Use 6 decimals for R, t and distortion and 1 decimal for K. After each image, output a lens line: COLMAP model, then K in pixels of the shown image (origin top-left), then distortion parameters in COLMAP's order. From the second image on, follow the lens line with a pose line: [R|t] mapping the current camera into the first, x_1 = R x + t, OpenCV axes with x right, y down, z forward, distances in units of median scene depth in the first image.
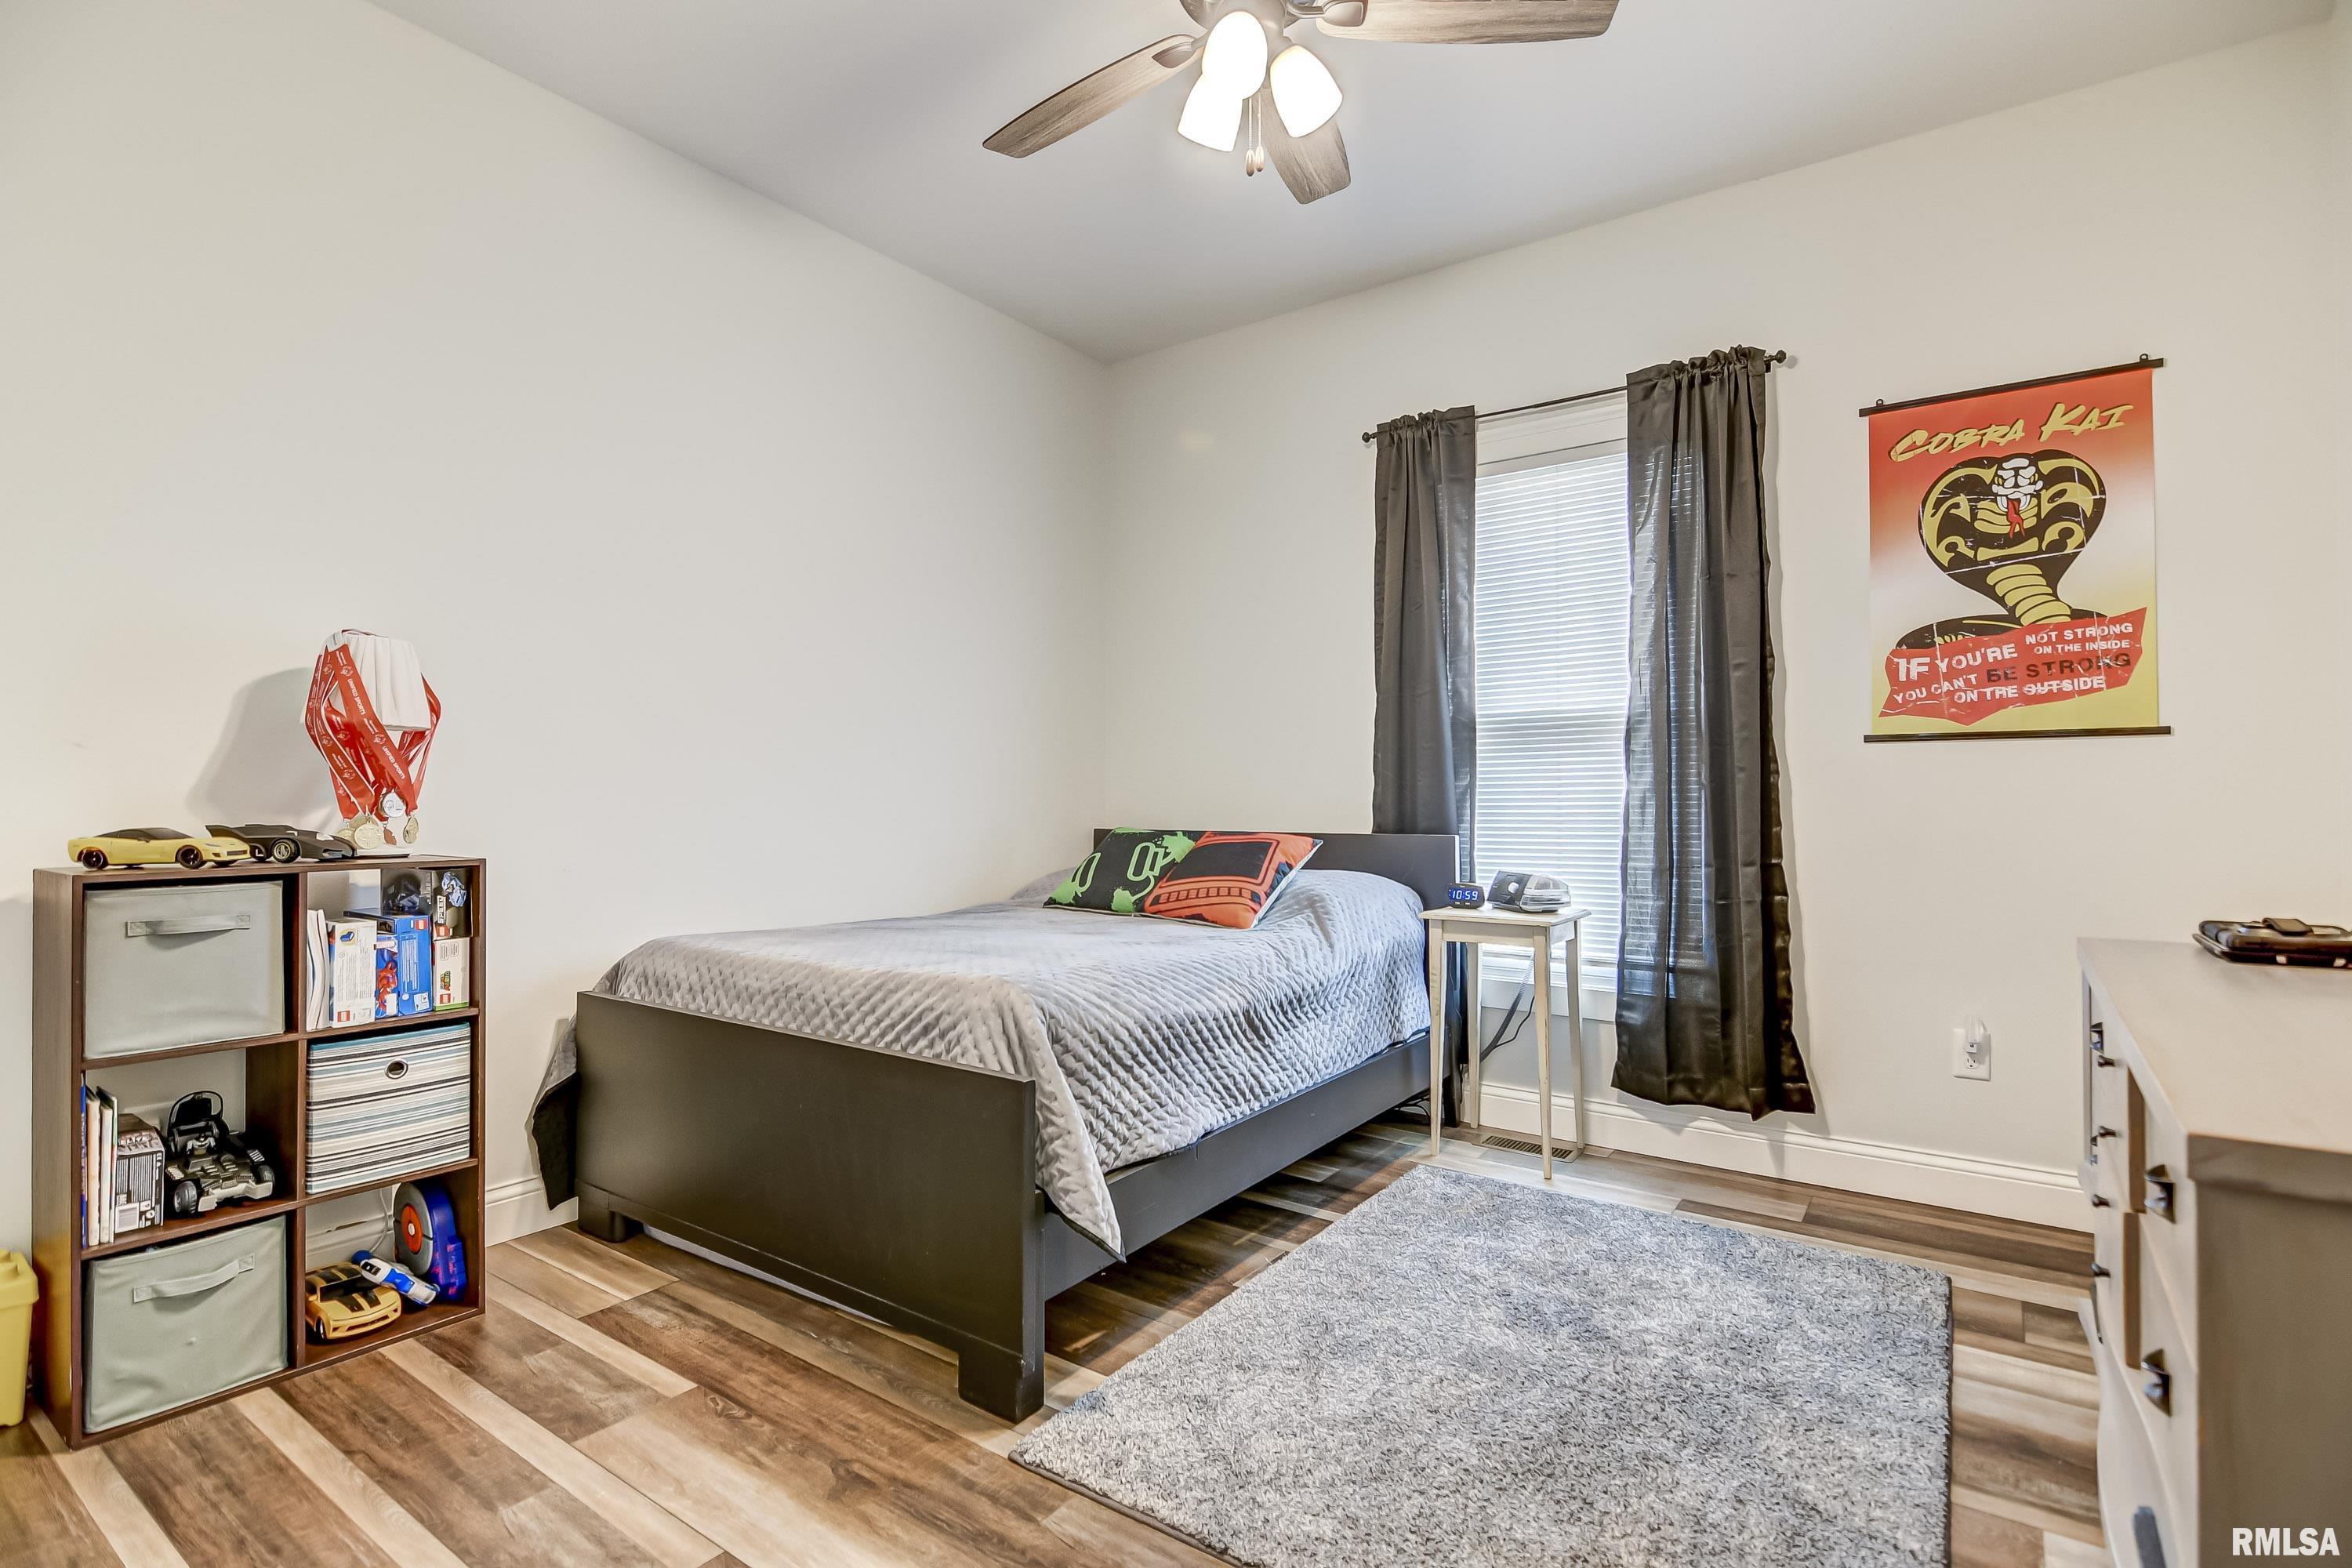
lens RADIAL K [[1123.0, 0, 1166.2], [0, 1123.0, 789.8], [0, 0, 1]] dist [0.011753, -0.009648]
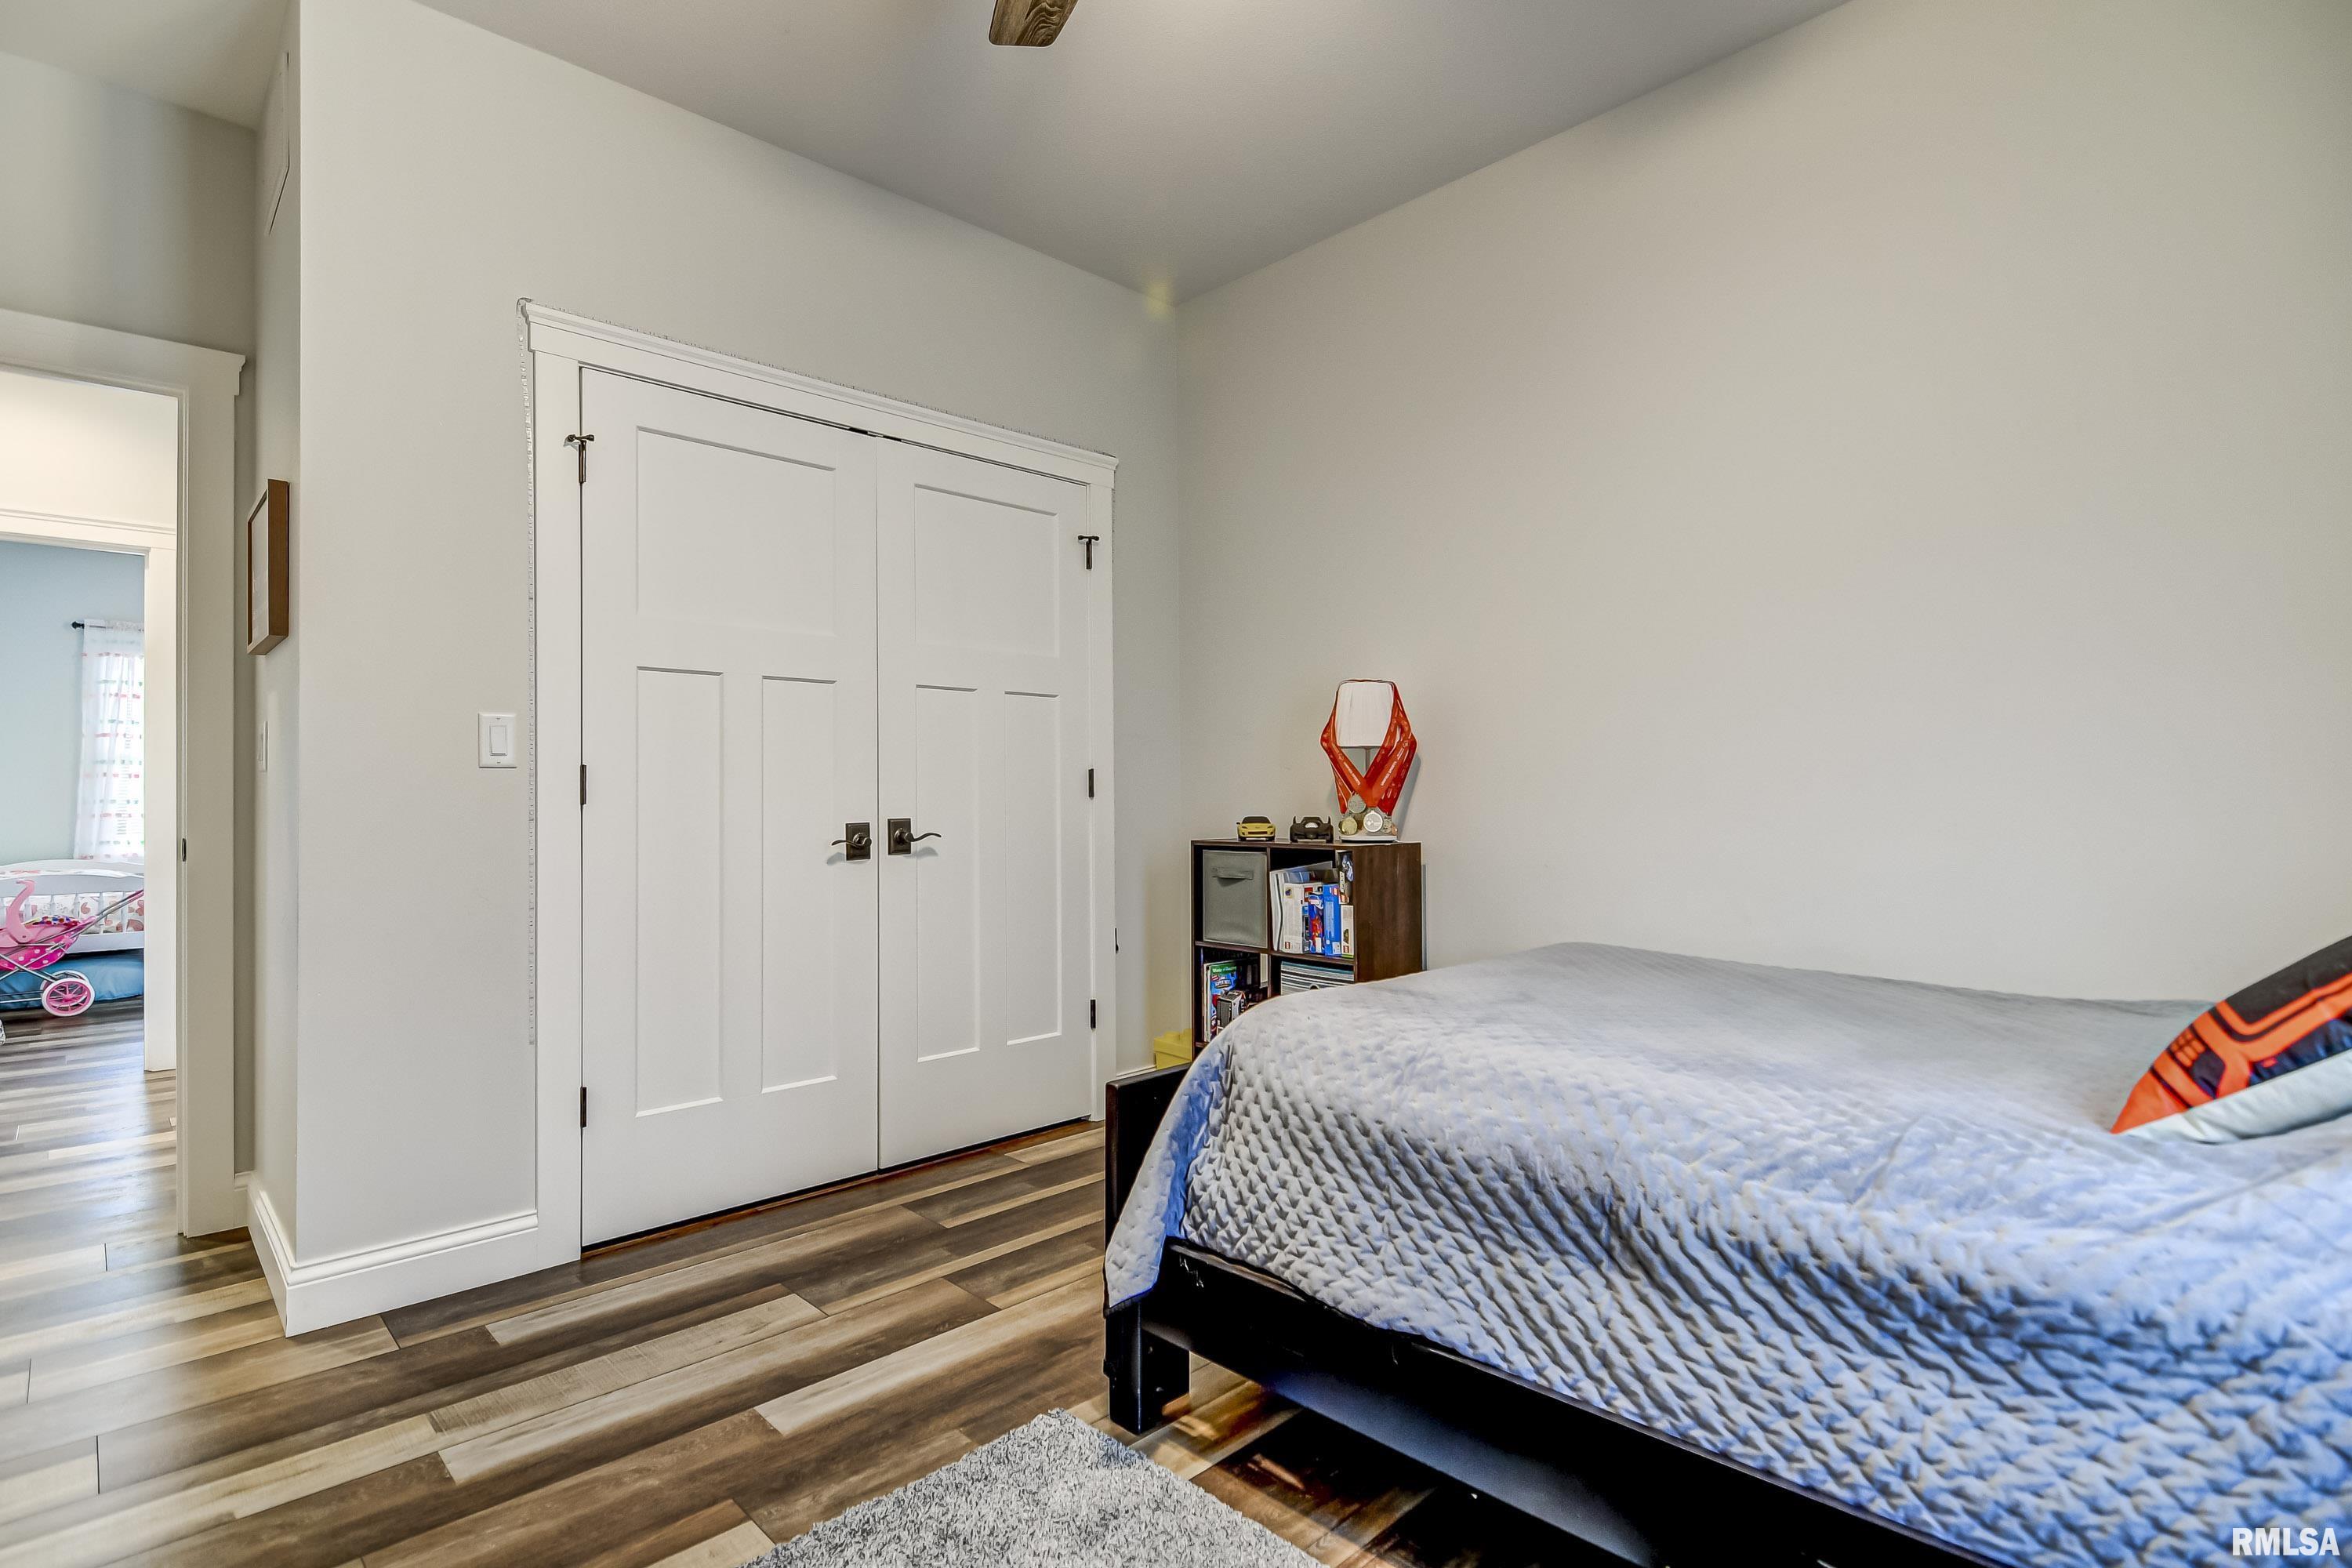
lens RADIAL K [[1123.0, 0, 1169.0], [0, 1123.0, 790.2], [0, 0, 1]] dist [0.011753, -0.009648]
pose [[-0.192321, -0.009081, -0.981290, 0.632063], [0.023196, 0.999636, -0.013797, 0.008523], [0.981058, -0.025415, -0.192040, 0.928379]]
